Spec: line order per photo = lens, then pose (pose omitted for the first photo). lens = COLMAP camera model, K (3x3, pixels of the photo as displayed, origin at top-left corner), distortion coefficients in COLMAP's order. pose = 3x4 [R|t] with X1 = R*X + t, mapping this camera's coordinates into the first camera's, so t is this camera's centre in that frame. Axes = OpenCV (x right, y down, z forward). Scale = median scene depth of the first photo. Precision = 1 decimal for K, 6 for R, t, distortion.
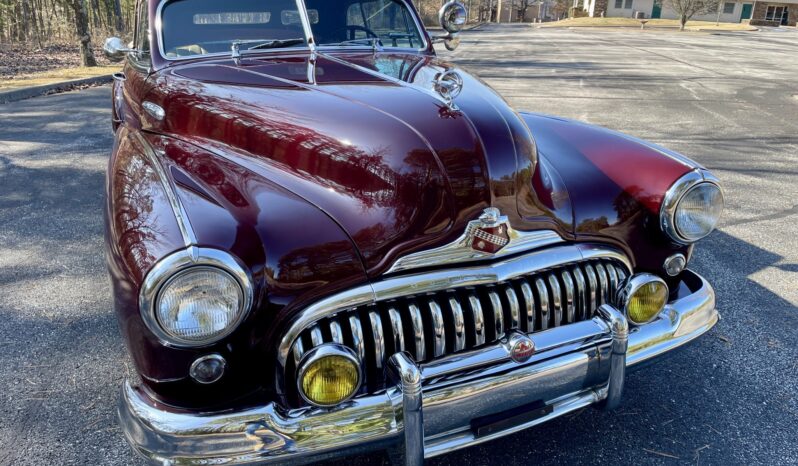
lens RADIAL K [[627.8, 0, 418.7], [0, 627.8, 255.8], [0, 0, 1]] dist [0.010388, -0.003716]
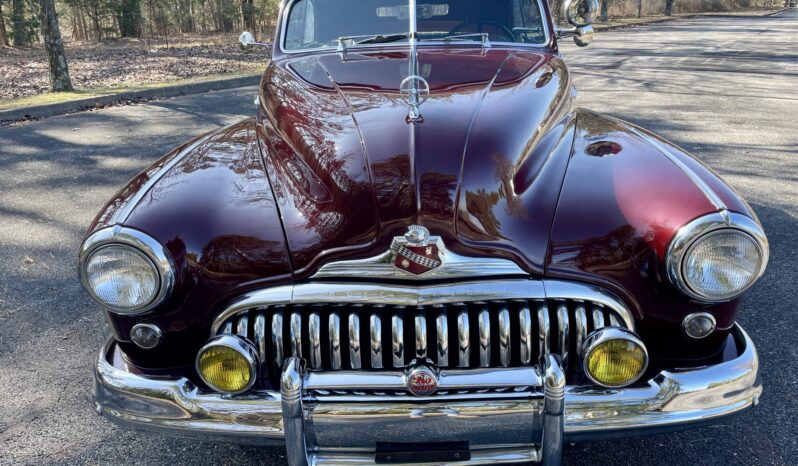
lens RADIAL K [[627.8, 0, 418.7], [0, 627.8, 255.8], [0, 0, 1]] dist [0.010388, -0.003716]
pose [[0.906985, 0.149832, -0.393610, 0.474698], [-0.141949, 0.988648, 0.049251, -0.075996], [0.396522, 0.011202, 0.917957, 0.143146]]
